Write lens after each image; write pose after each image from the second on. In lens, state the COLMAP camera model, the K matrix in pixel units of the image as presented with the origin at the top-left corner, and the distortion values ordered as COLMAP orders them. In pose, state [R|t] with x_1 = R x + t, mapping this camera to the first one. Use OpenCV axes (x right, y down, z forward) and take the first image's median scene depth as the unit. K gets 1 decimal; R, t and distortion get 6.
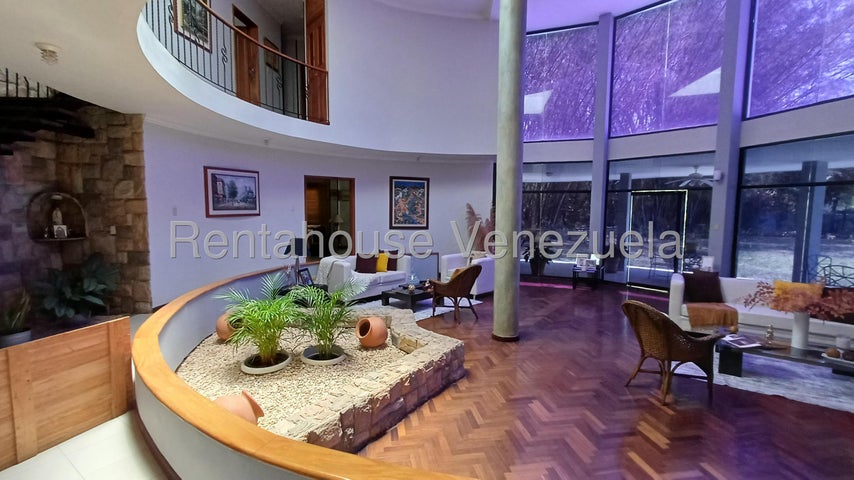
lens RADIAL K [[390.3, 0, 429.0], [0, 390.3, 239.6], [0, 0, 1]] dist [0.010193, 0.000046]
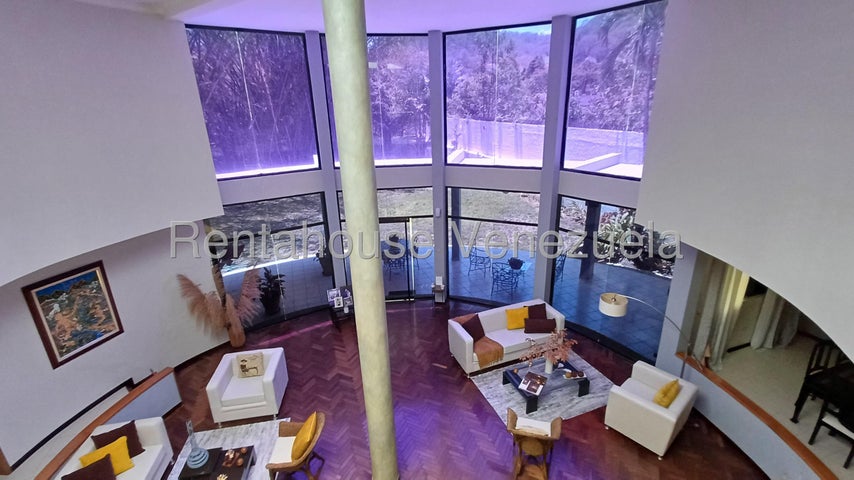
lens RADIAL K [[399.2, 0, 428.9], [0, 399.2, 236.8], [0, 0, 1]] dist [0.018008, 0.000149]
pose [[0.575077, -0.298619, 0.761652, -0.326961], [0.102561, 0.949972, 0.295016, -0.605882], [-0.811645, -0.091541, 0.576934, 0.389370]]
